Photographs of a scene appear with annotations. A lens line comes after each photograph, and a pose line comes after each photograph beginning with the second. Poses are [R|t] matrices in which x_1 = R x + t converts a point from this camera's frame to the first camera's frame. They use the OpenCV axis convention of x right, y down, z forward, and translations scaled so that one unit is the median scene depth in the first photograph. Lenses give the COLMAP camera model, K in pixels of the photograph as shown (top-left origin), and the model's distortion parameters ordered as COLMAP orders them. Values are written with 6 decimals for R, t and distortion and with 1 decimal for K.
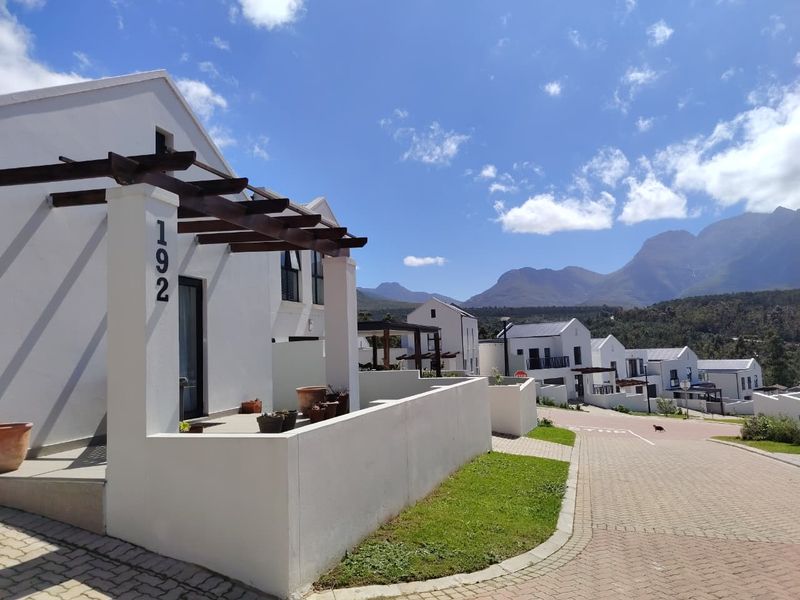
lens RADIAL K [[684.4, 0, 397.2], [0, 684.4, 300.9], [0, 0, 1]] dist [0.002191, -0.017296]
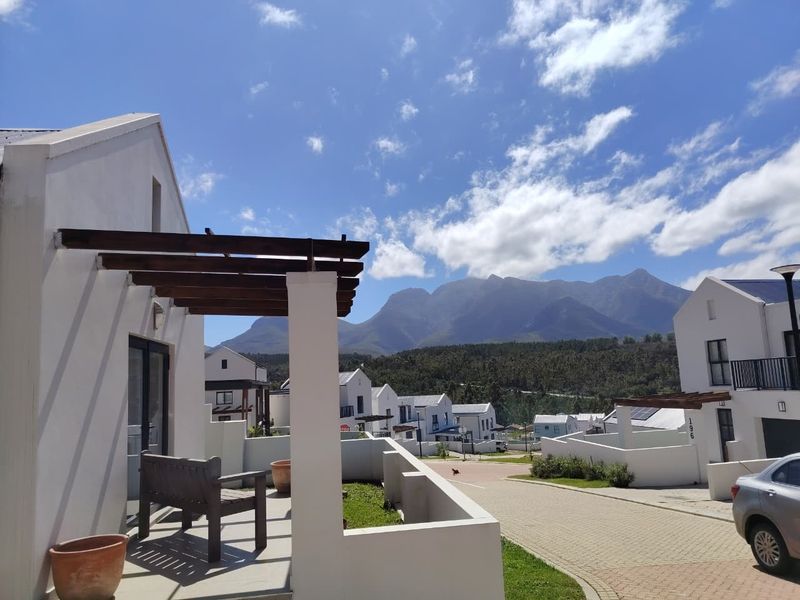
lens RADIAL K [[684.4, 0, 397.2], [0, 684.4, 300.9], [0, 0, 1]] dist [0.002191, -0.017296]
pose [[0.857930, 0.052887, 0.511037, -0.191885], [-0.027144, 0.997964, -0.057710, -0.015732], [-0.513049, 0.035640, 0.857619, 0.061554]]
